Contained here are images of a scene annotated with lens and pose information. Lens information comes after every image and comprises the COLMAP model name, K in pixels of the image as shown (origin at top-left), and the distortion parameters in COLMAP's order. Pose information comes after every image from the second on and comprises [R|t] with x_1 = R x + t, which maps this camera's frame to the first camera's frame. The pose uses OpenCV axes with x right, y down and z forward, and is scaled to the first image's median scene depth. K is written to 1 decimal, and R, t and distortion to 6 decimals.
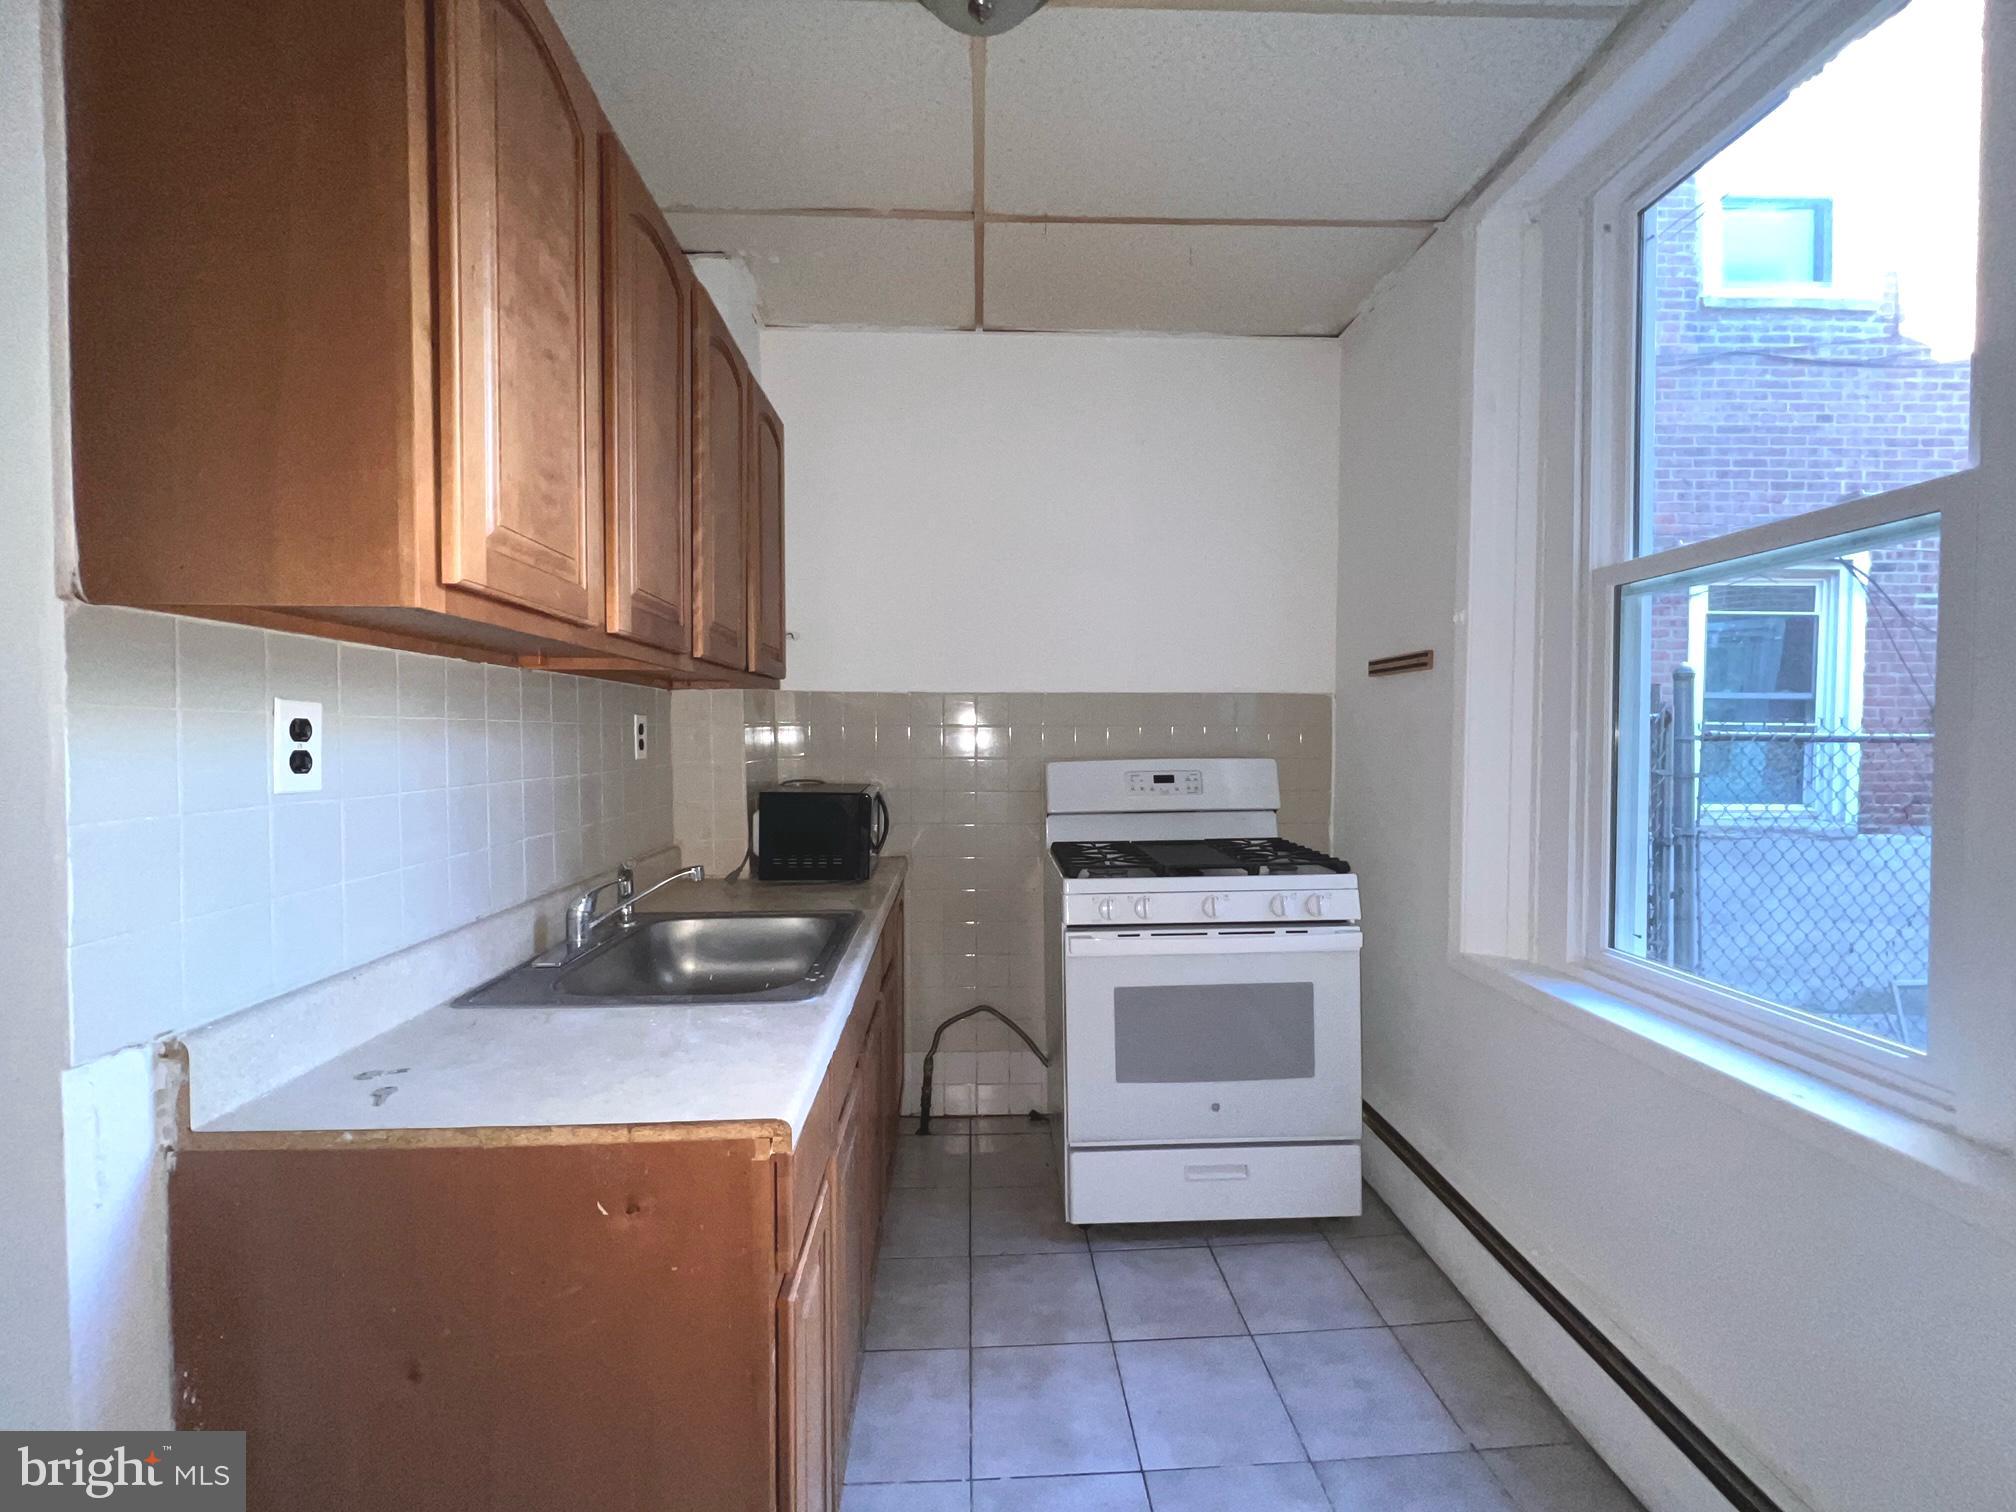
lens RADIAL K [[805.0, 0, 1004.0], [0, 805.0, 755.3], [0, 0, 1]] dist [-0.001352, 0.000763]
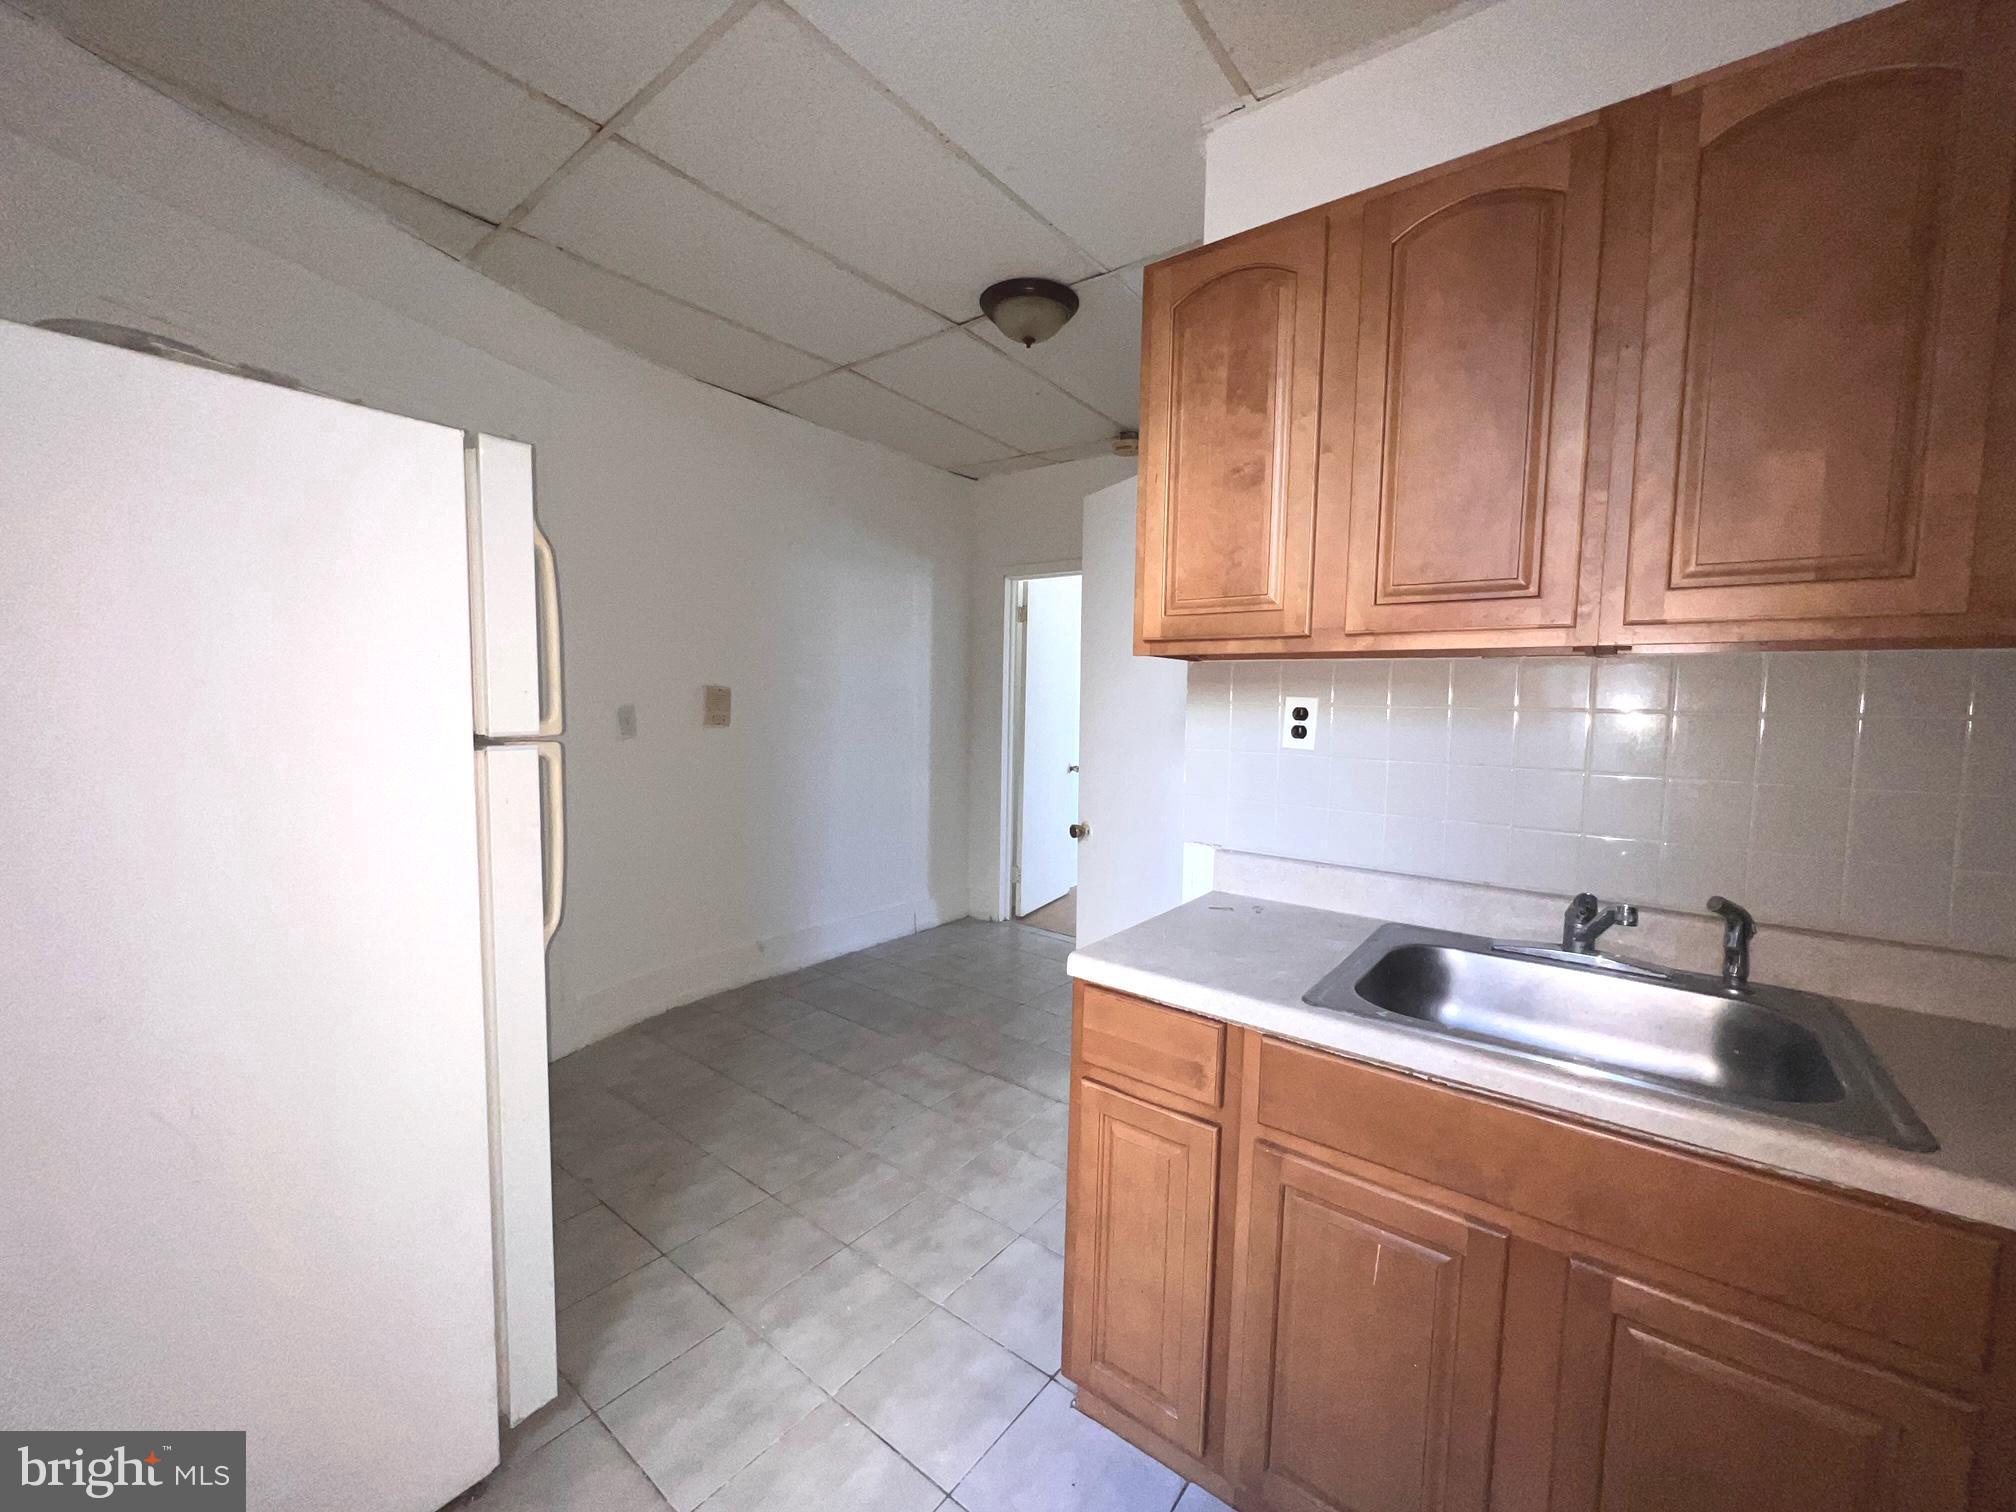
lens RADIAL K [[805.0, 0, 1004.0], [0, 805.0, 755.3], [0, 0, 1]] dist [-0.001352, 0.000763]
pose [[-0.653364, 0.041629, -0.755899, 0.425501], [-0.038860, 0.995326, 0.088403, -0.034604], [0.756046, 0.087134, -0.648693, 0.801774]]
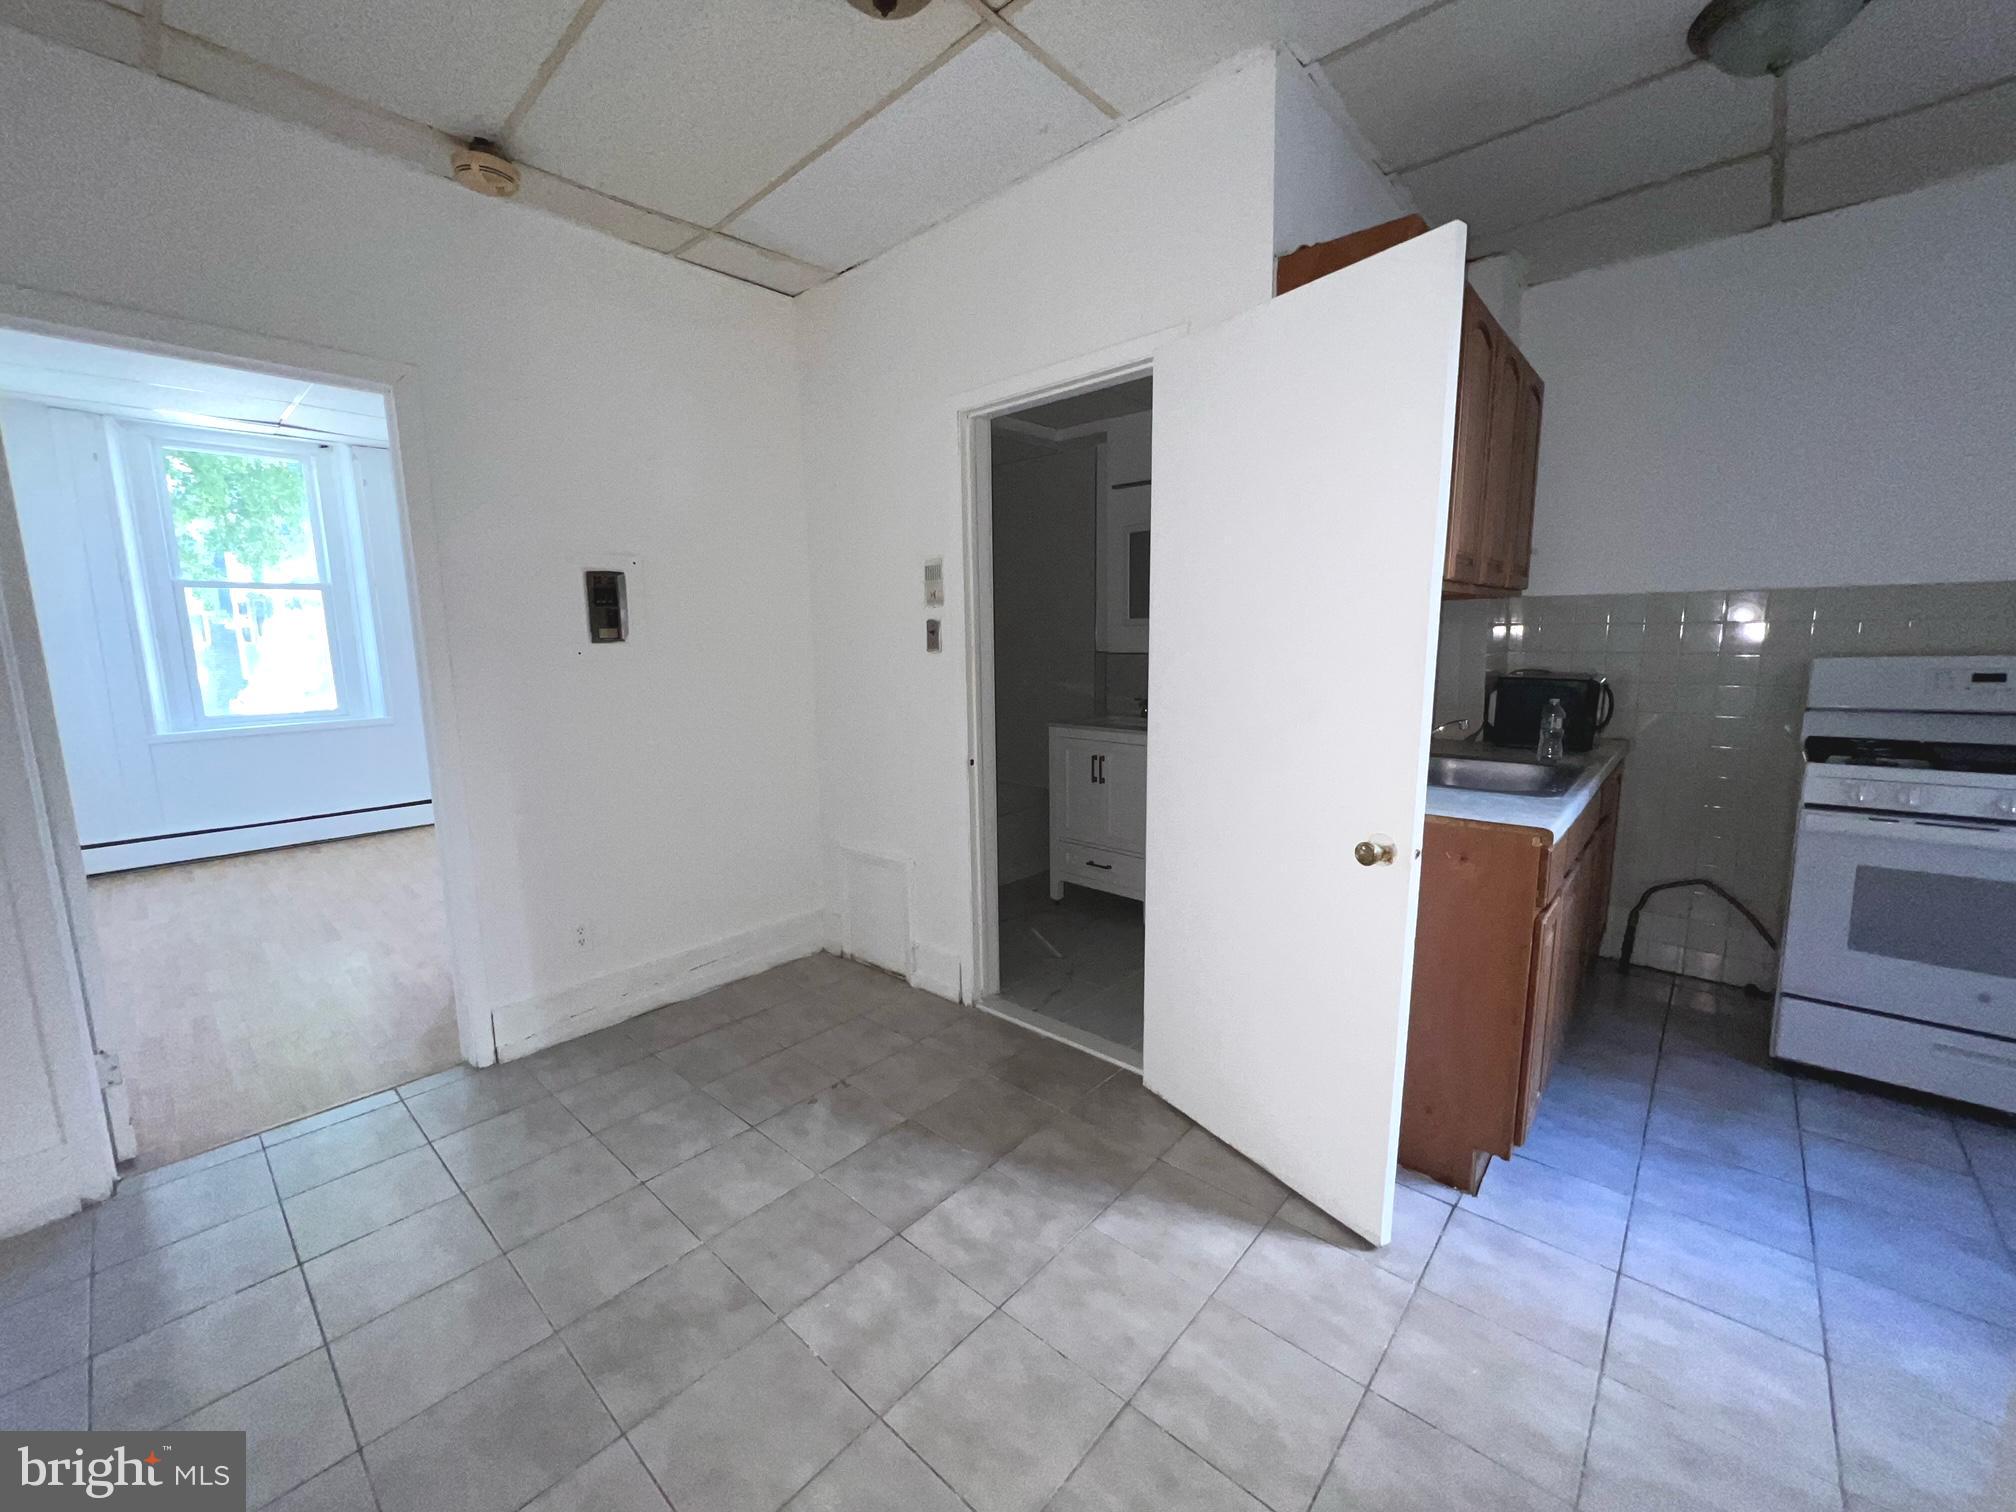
lens RADIAL K [[805.0, 0, 1004.0], [0, 805.0, 755.3], [0, 0, 1]] dist [-0.001352, 0.000763]
pose [[0.712966, 0.096202, -0.694567, 0.055046], [-0.006769, 0.991442, 0.130373, 0.006323], [0.701165, -0.088251, 0.707516, -0.573327]]
